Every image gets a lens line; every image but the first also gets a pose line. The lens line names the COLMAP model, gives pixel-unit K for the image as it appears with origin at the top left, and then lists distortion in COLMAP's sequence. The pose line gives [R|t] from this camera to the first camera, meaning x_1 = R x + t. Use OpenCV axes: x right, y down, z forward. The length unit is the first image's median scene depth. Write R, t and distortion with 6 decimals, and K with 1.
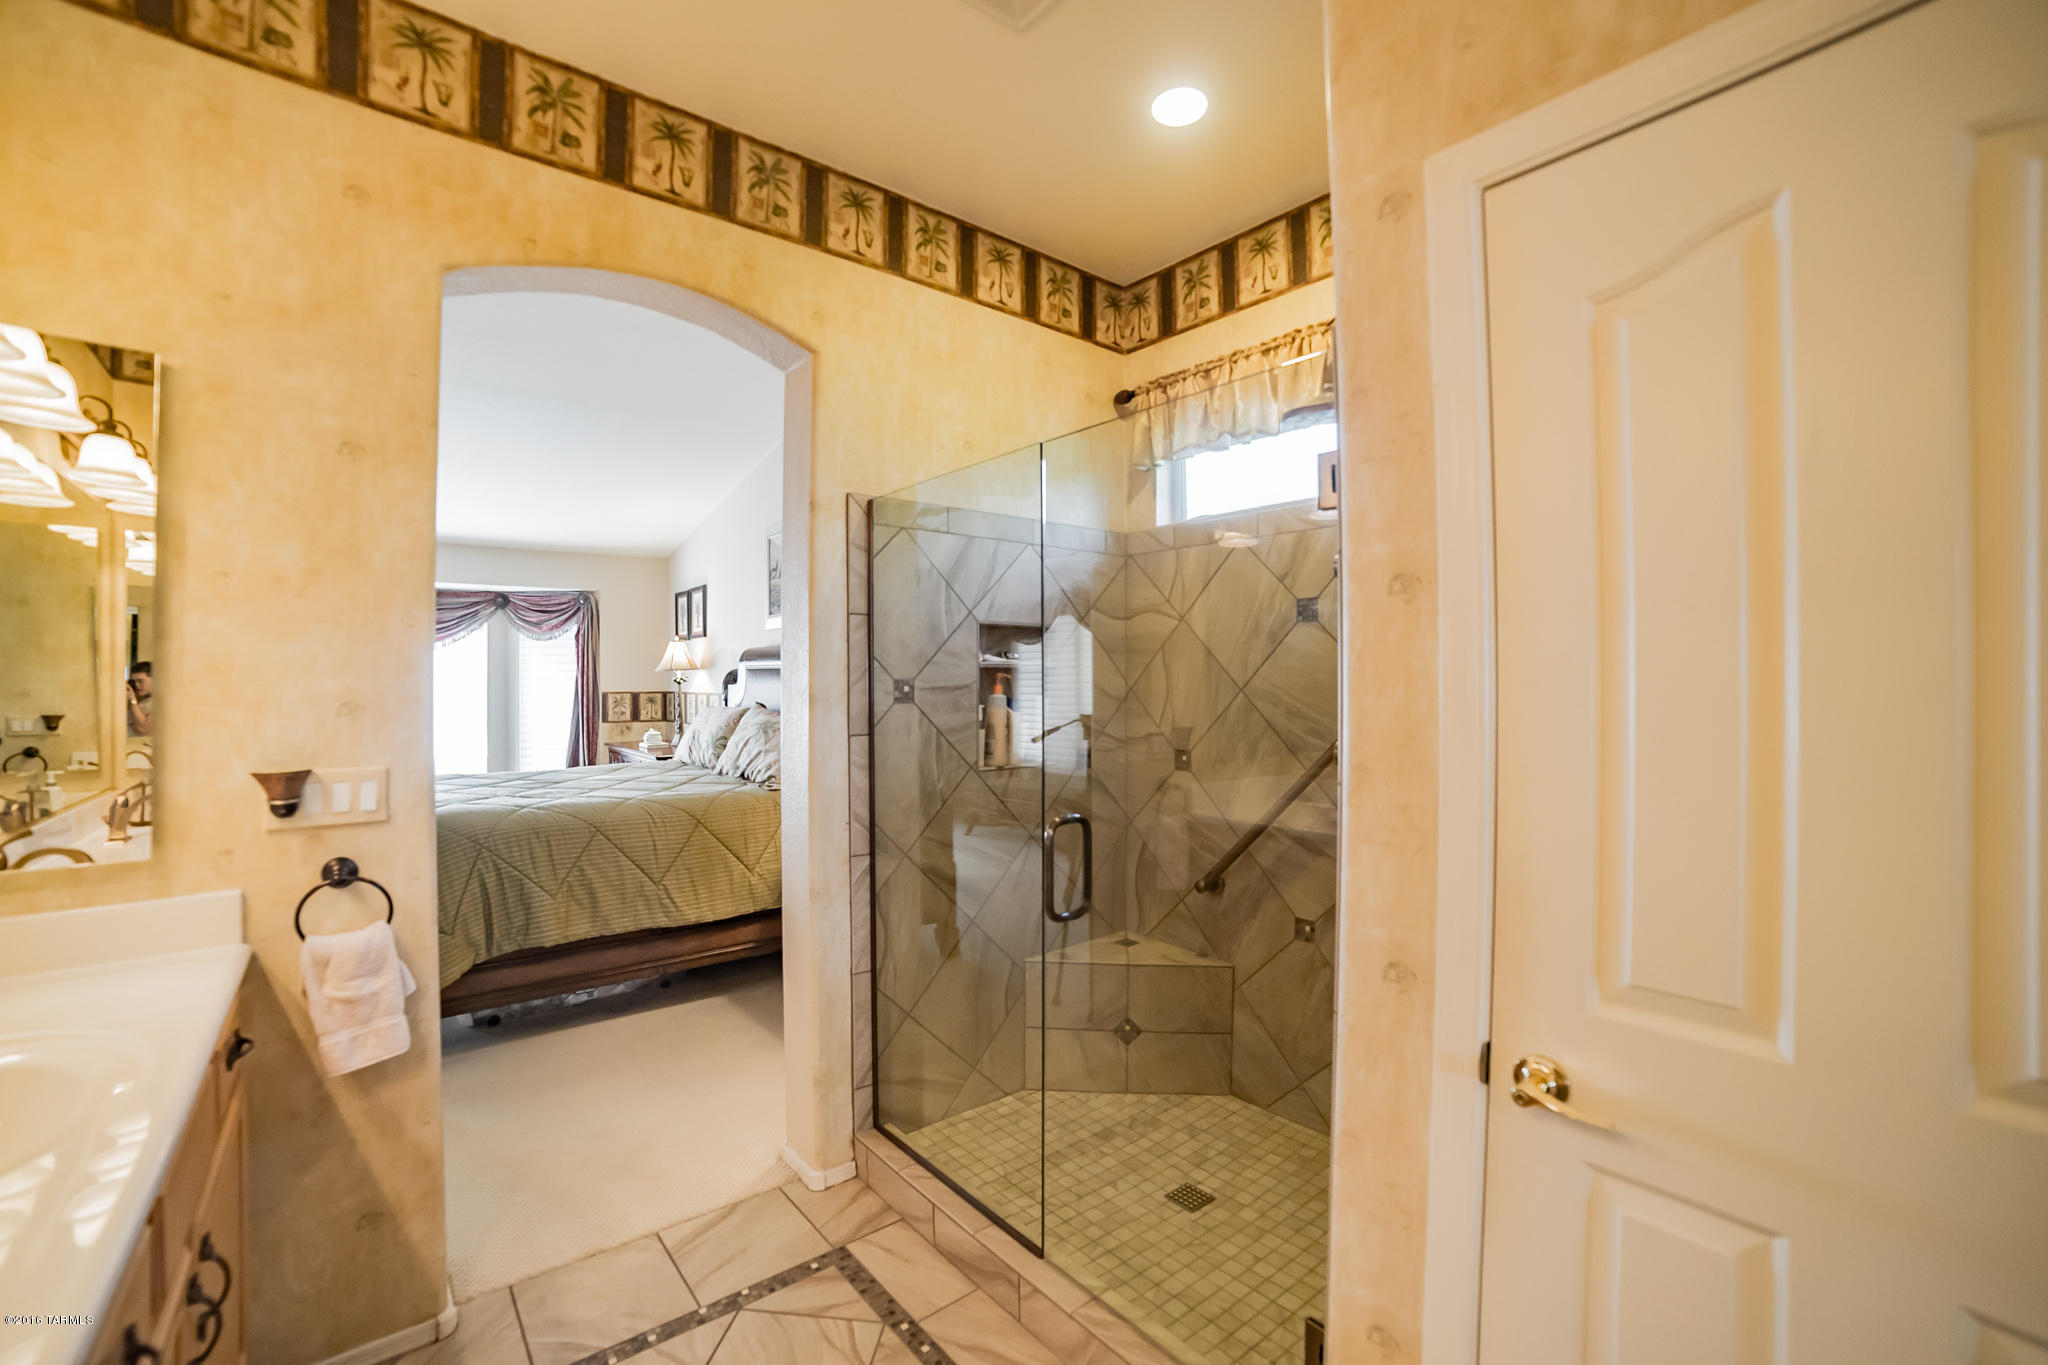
lens RADIAL K [[901.6, 0, 1024.0], [0, 901.6, 682.5], [0, 0, 1]] dist [-0.052361, 0.035173]
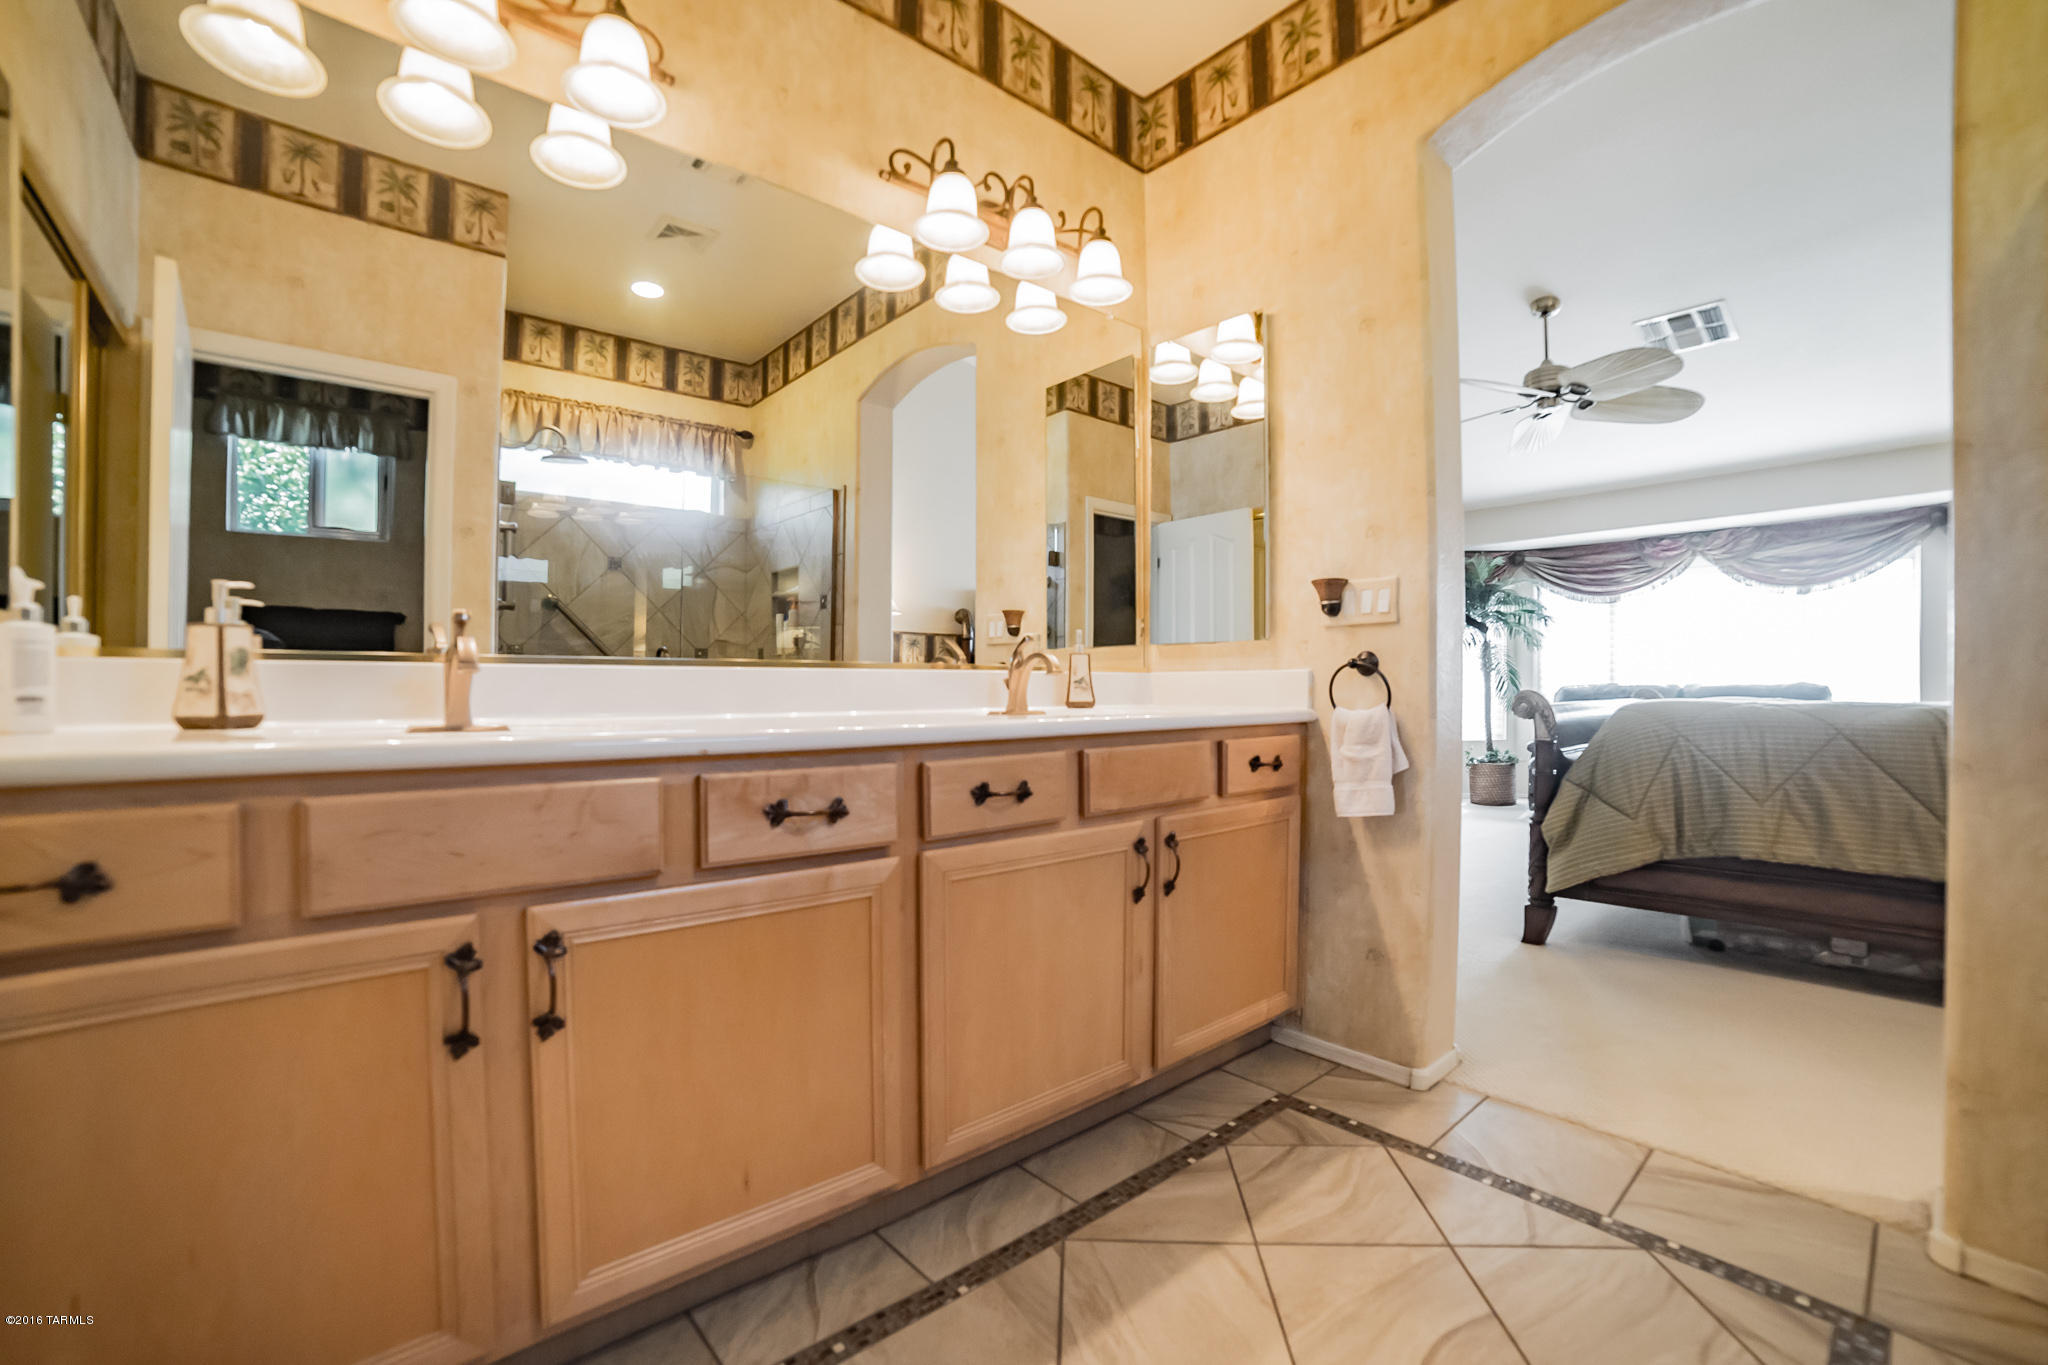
lens RADIAL K [[901.6, 0, 1024.0], [0, 901.6, 682.5], [0, 0, 1]] dist [-0.052361, 0.035173]
pose [[0.065952, -0.011606, -0.997755, 0.414460], [-0.023170, 0.999645, -0.013159, 0.256737], [0.997554, 0.023986, 0.065659, 0.425309]]
